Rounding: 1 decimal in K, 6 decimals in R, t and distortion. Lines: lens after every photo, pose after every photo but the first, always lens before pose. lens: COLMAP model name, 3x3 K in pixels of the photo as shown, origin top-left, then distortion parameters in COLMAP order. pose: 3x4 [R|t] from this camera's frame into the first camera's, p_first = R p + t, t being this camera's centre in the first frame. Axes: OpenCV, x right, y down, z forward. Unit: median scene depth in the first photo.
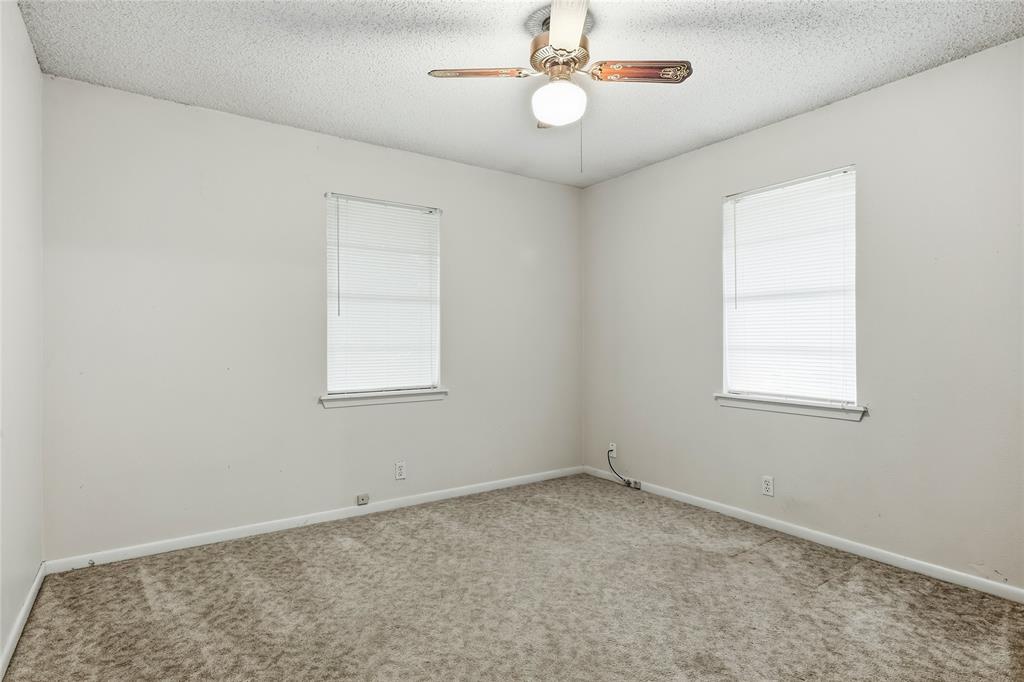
lens RADIAL K [[553.7, 0, 512.0], [0, 553.7, 341.0], [0, 0, 1]] dist [-0.004433, -0.001512]
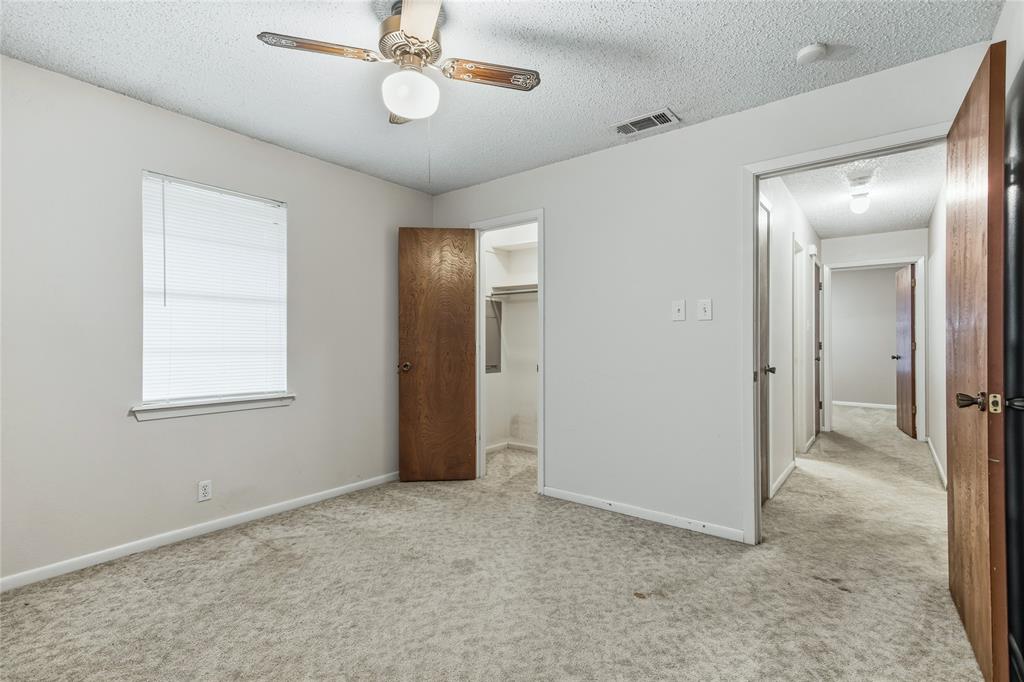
lens RADIAL K [[484.5, 0, 512.0], [0, 484.5, 341.0], [0, 0, 1]] dist [0.015066, 0.000483]
pose [[-0.323305, 0.005650, 0.946278, -0.604079], [0.004573, 0.999980, -0.004408, 0.004291], [-0.946284, 0.002903, -0.323324, 0.871201]]
